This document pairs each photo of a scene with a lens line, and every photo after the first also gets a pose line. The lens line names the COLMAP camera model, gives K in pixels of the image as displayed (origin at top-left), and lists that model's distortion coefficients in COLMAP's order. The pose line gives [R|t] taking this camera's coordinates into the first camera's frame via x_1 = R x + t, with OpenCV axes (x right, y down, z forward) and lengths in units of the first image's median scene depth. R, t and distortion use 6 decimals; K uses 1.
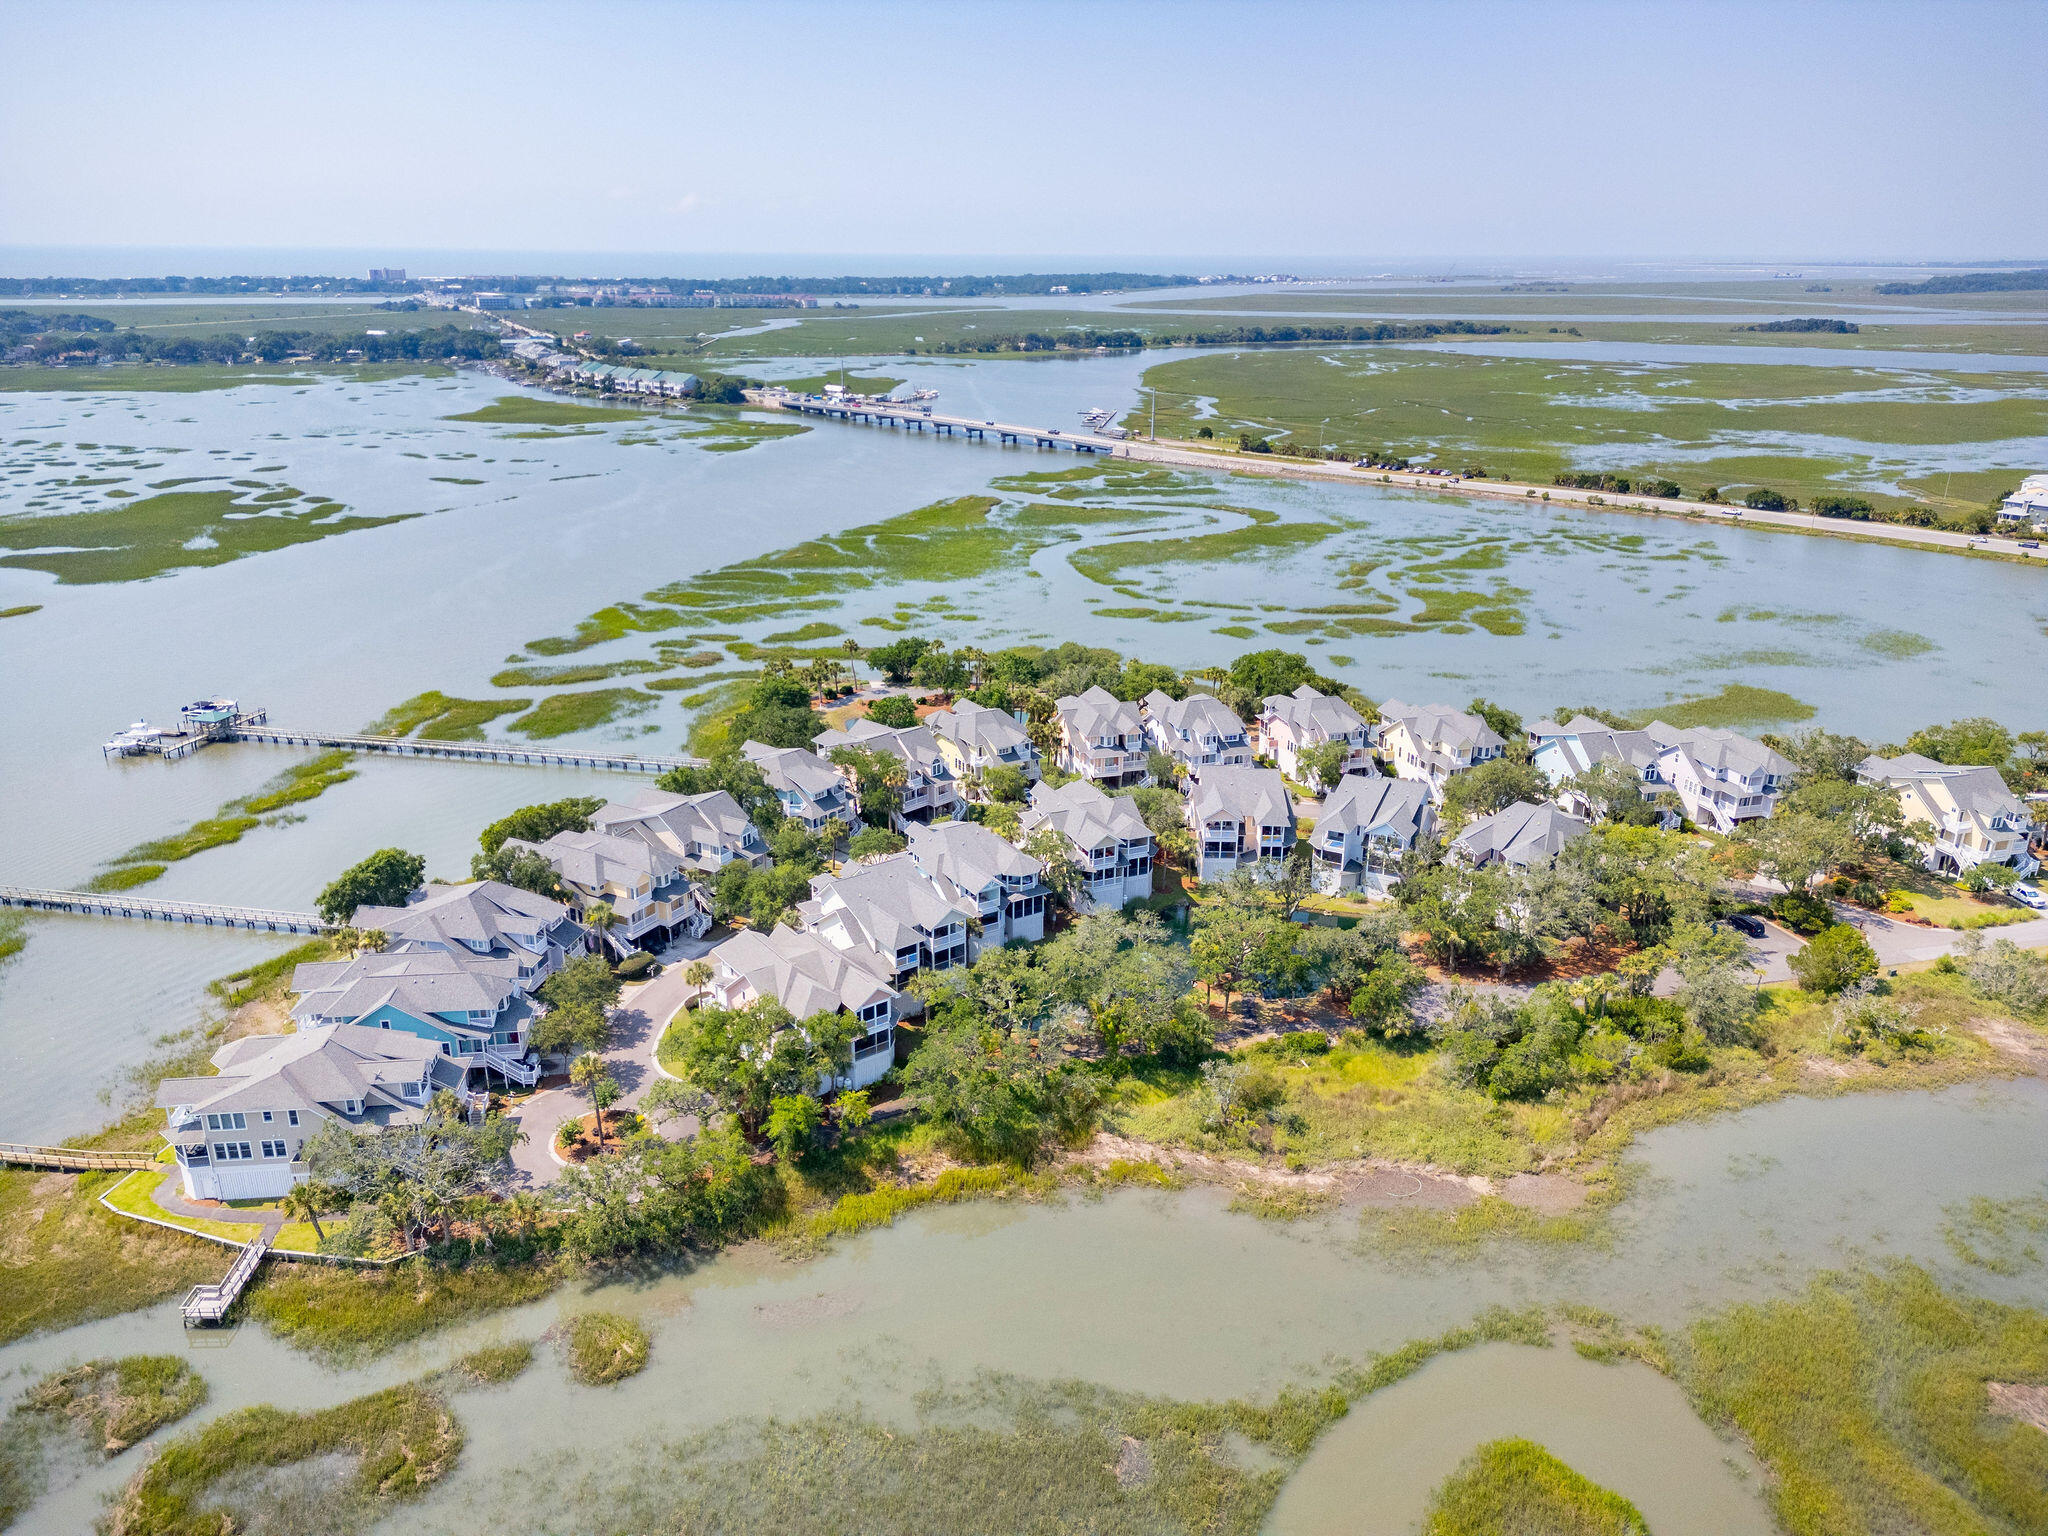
lens RADIAL K [[1442.7, 0, 1021.4], [0, 1442.7, 756.0], [0, 0, 1]] dist [0.062720, -0.053207]
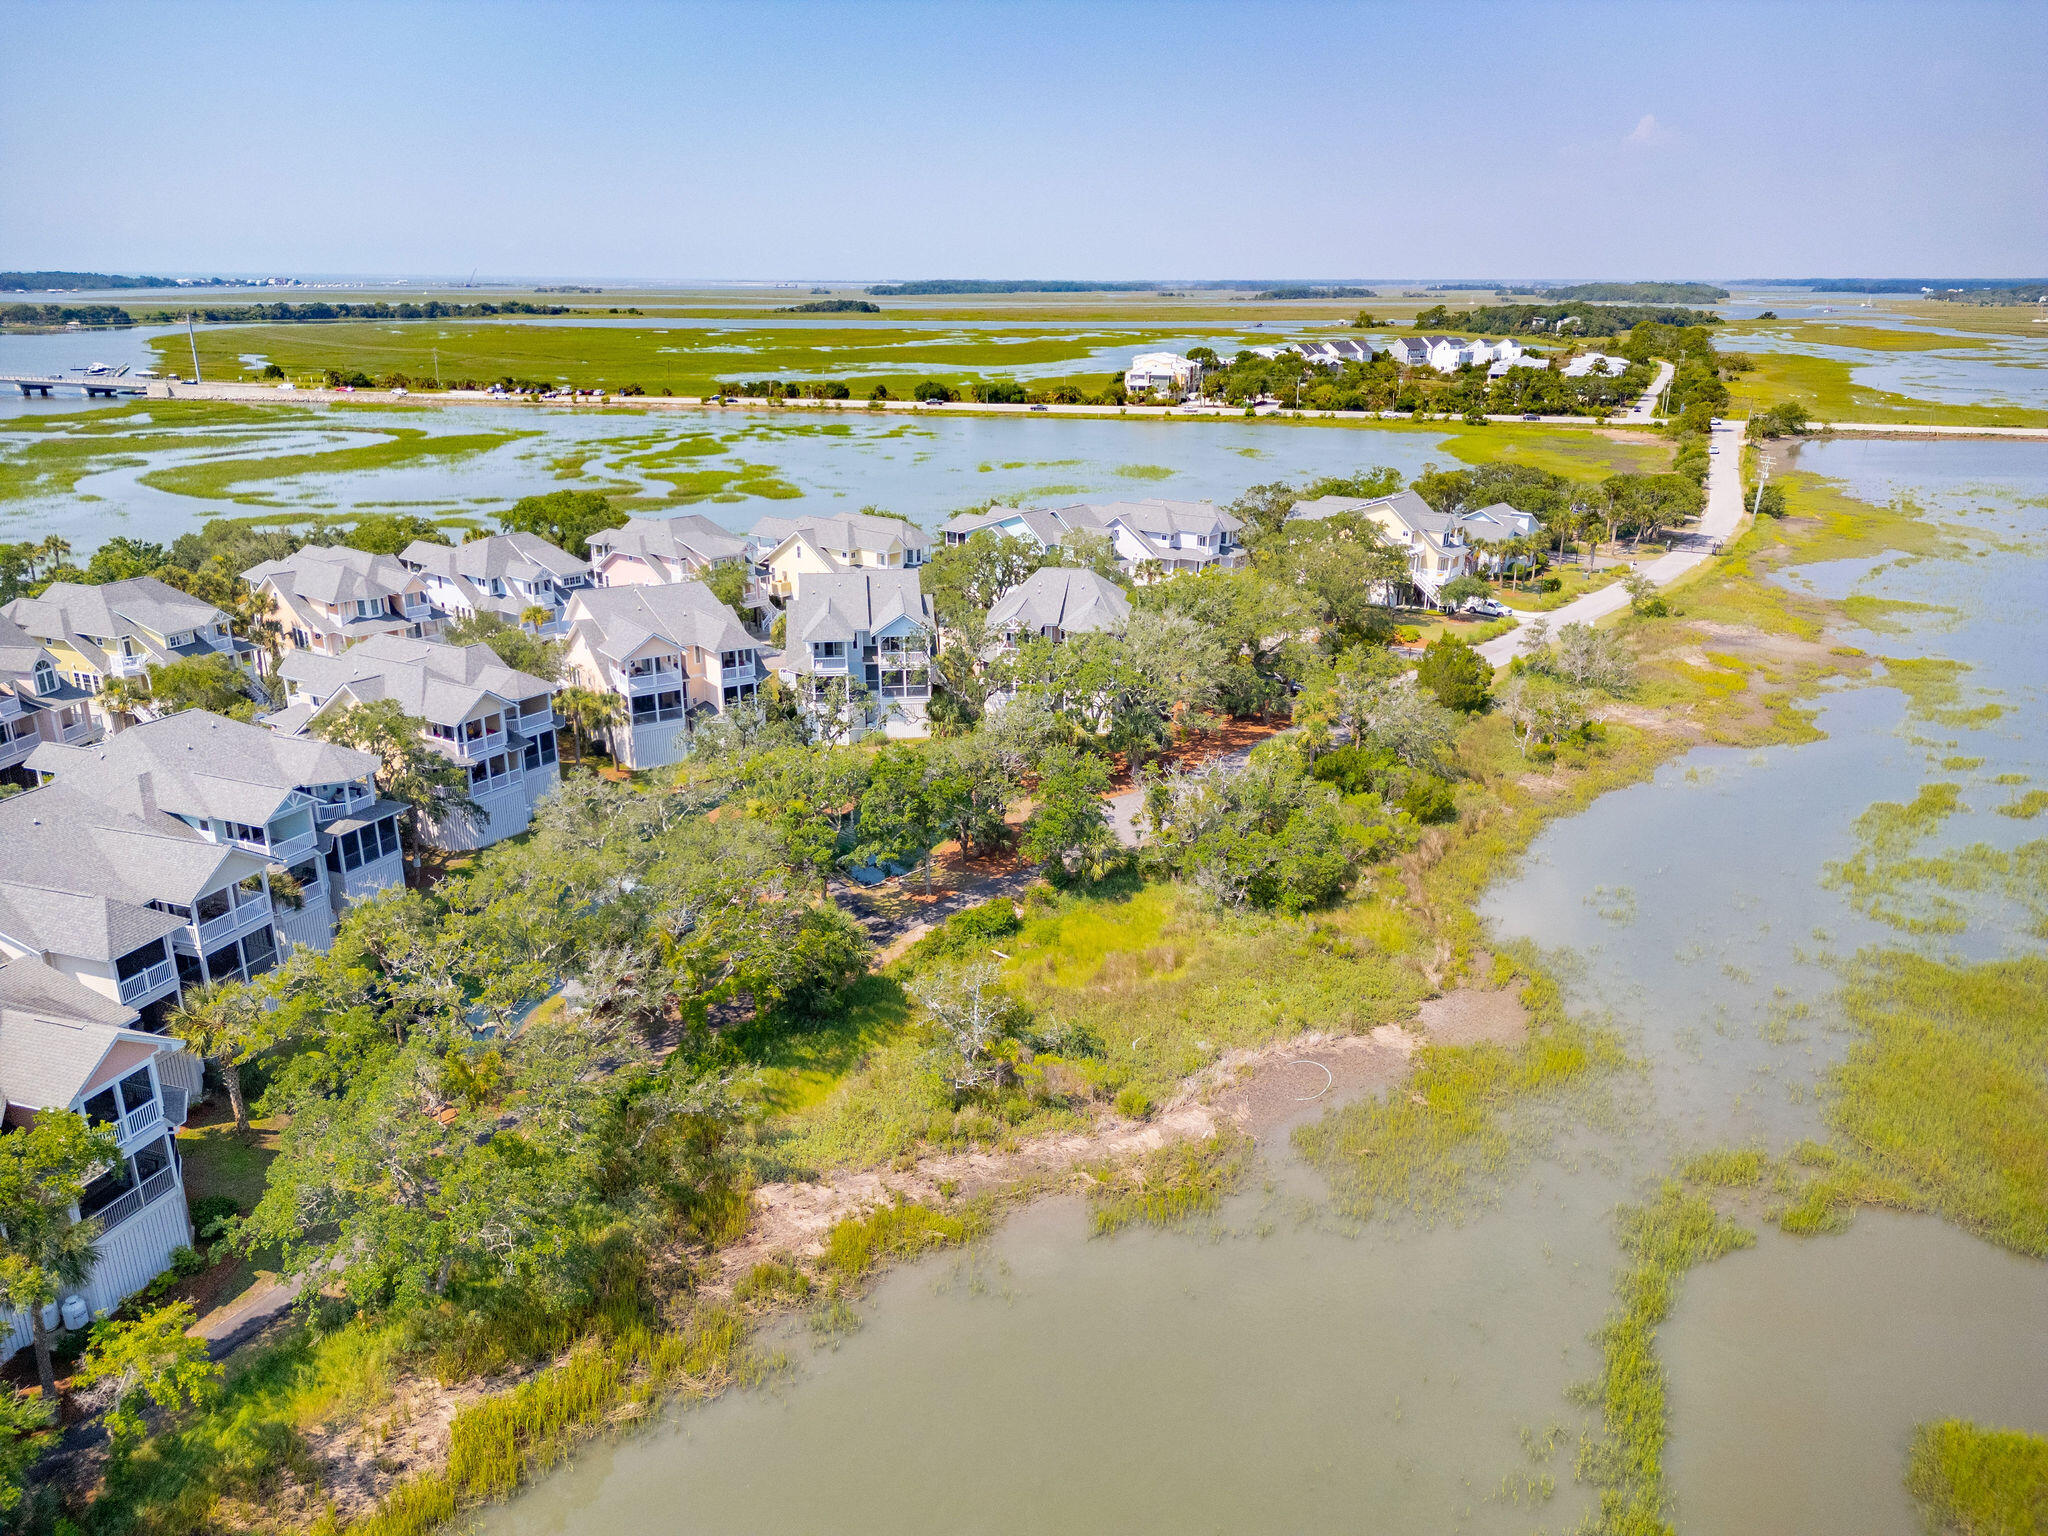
lens RADIAL K [[1442.7, 0, 1035.0], [0, 1442.7, 769.1], [0, 0, 1]] dist [0.062720, -0.053207]
pose [[0.809039, -0.191722, 0.555607, -0.084412], [0.193869, 0.979446, 0.055676, 0.094789], [-0.554861, 0.062671, 0.829579, 0.440200]]
